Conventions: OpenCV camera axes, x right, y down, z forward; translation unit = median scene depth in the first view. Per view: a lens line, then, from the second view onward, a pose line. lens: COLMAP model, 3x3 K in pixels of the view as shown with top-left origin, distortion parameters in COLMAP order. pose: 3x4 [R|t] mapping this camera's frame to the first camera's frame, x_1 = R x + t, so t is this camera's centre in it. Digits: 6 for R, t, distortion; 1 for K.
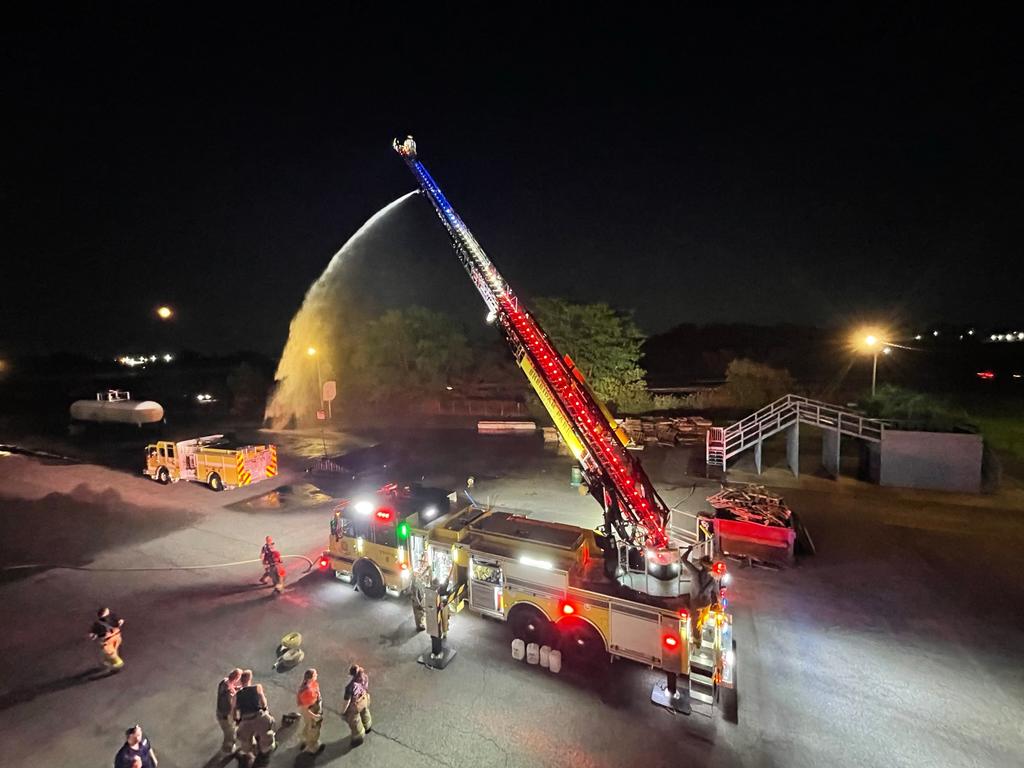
lens RADIAL K [[414.3, 0, 509.9], [0, 414.3, 382.6], [0, 0, 1]] dist [-0.006234, 0.001718]
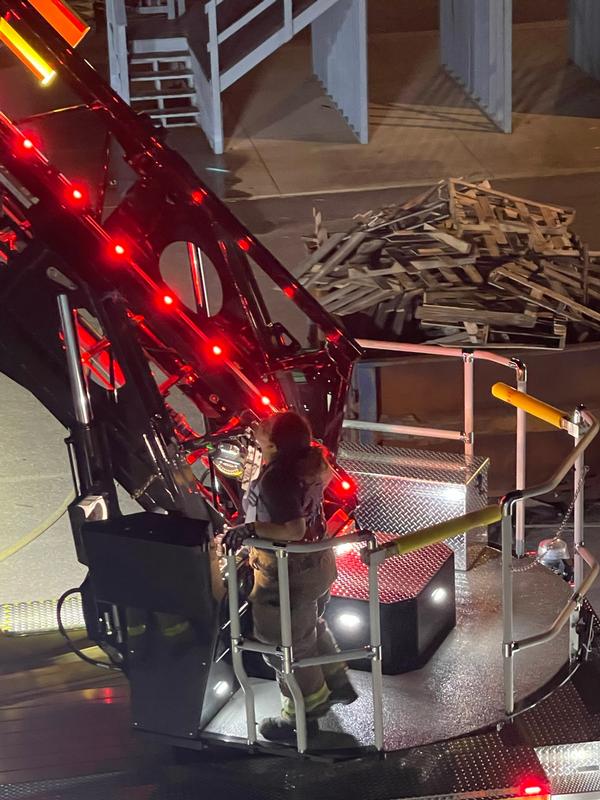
lens RADIAL K [[2296.5, 0, 297.1], [0, 2296.5, 393.9], [0, 0, 1]] dist [0.287604, 0.000000]
pose [[0.807805, -0.203585, 0.553176, -0.209750], [0.045937, 0.957352, 0.285250, 0.008986], [-0.587657, -0.205015, 0.782706, 0.113092]]
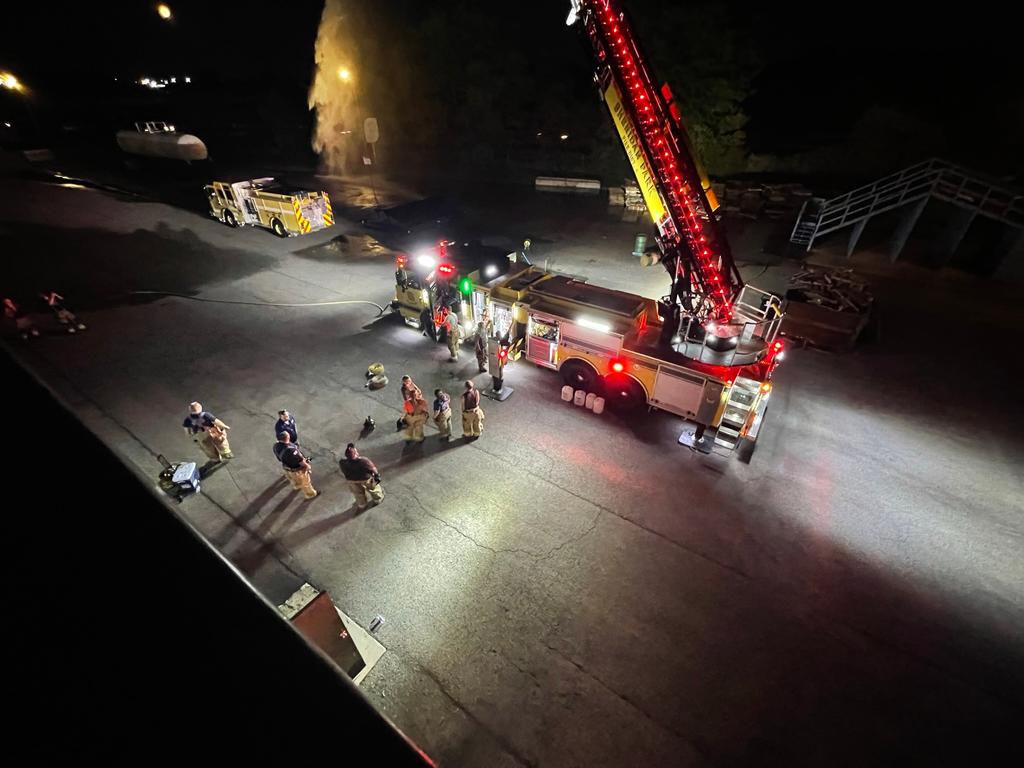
lens RADIAL K [[414.3, 0, 509.4], [0, 414.3, 384.0], [0, 0, 1]] dist [-0.006234, 0.001718]
pose [[0.991200, 0.096724, -0.090377, -0.031306], [-0.034665, 0.848554, 0.527972, 0.015160], [0.127757, -0.520193, 0.844439, 0.014812]]
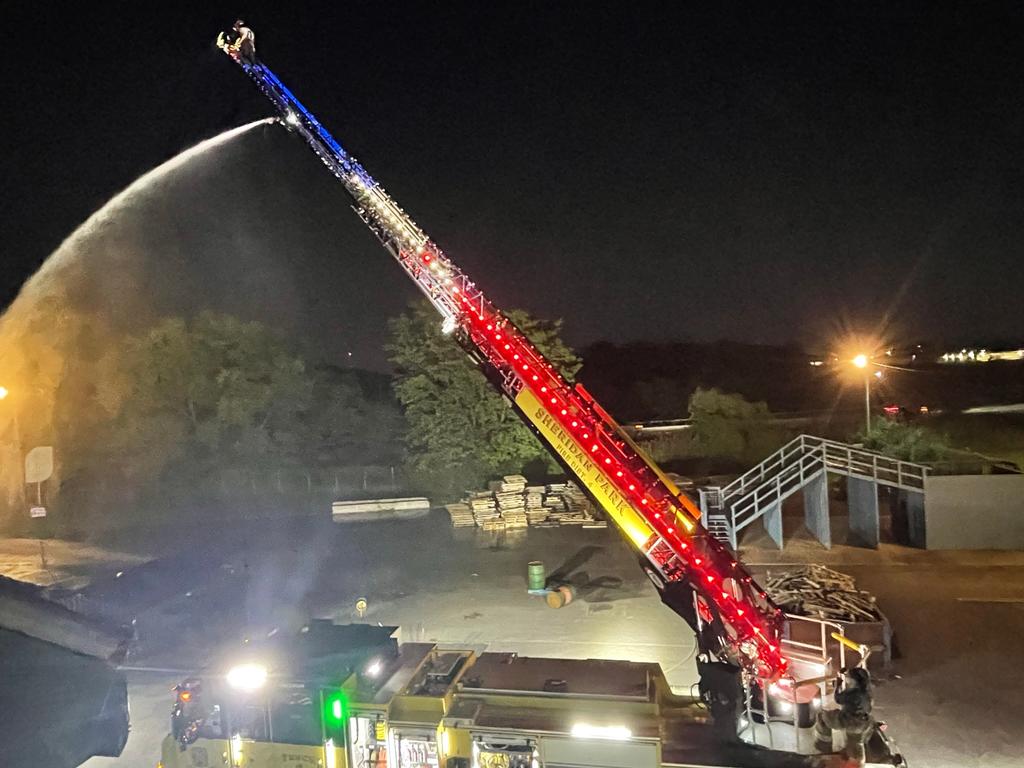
lens RADIAL K [[640.4, 0, 512.4], [0, 640.4, 380.6], [0, 0, 1]] dist [-0.005714, -0.003961]
pose [[0.963635, -0.018133, 0.266606, -0.241543], [0.039795, 0.996308, -0.076075, -0.003792], [-0.264242, 0.083919, 0.960799, 0.085428]]
